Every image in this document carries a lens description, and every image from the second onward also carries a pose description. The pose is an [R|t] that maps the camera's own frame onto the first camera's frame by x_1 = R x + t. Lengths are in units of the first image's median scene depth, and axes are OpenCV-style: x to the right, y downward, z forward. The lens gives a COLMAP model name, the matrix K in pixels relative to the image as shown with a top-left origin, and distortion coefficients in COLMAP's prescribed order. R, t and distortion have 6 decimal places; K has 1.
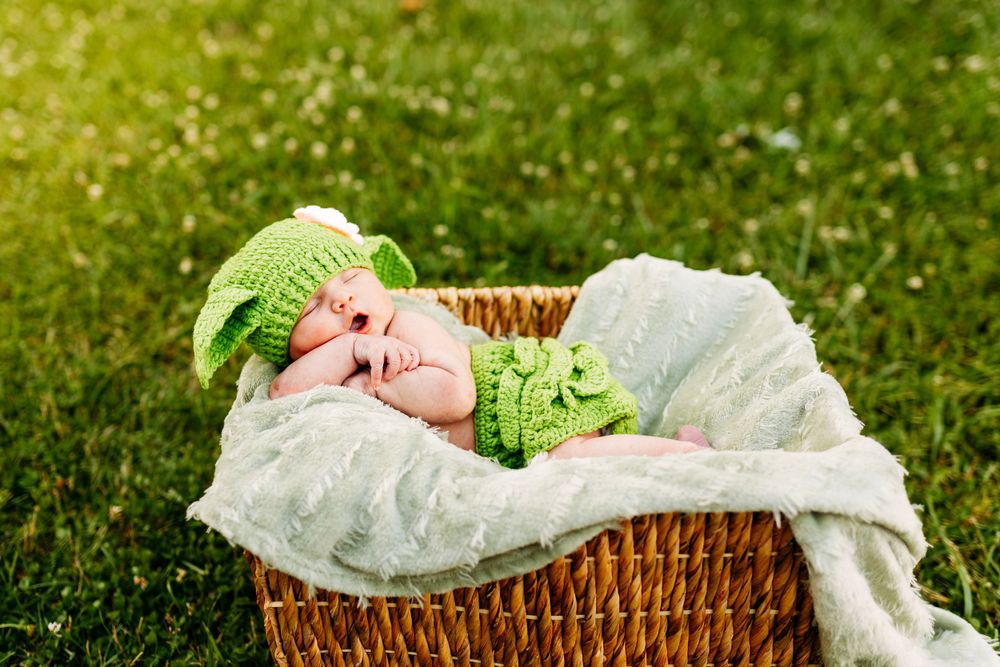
lens RADIAL K [[1036.3, 0, 455.9], [0, 1036.3, 333.6], [0, 0, 1]] dist [0.000074, 0.016789]
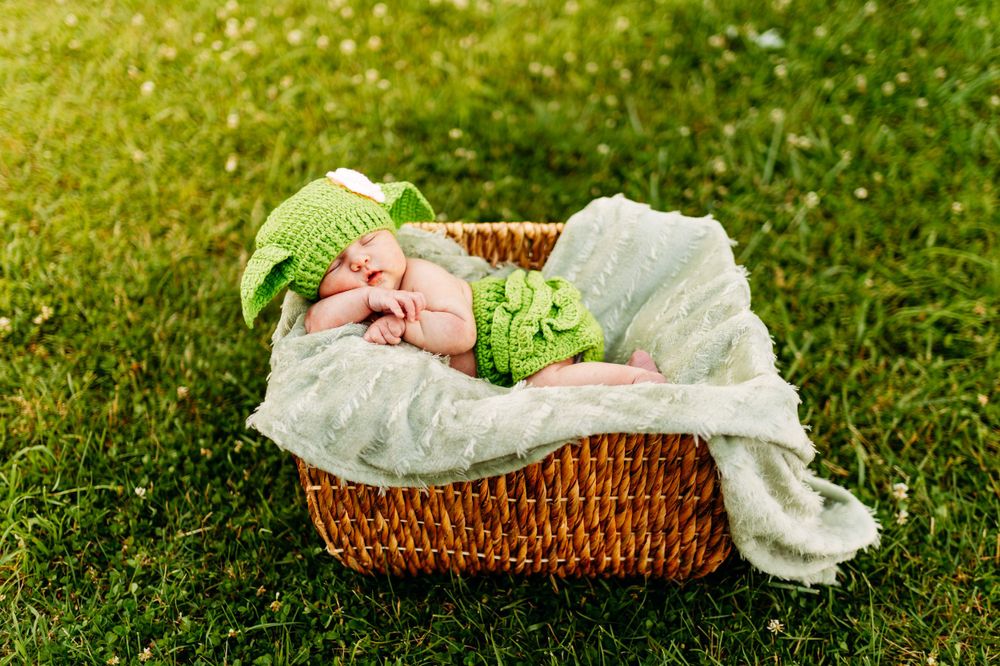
lens RADIAL K [[988.6, 0, 499.8], [0, 988.6, 300.3], [0, 0, 1]] dist [0.001761, 0.012360]
pose [[0.999651, 0.016908, 0.020310, 0.022428], [-0.020002, 0.986363, 0.163366, -0.142707], [-0.017271, -0.163715, 0.986356, -0.151059]]
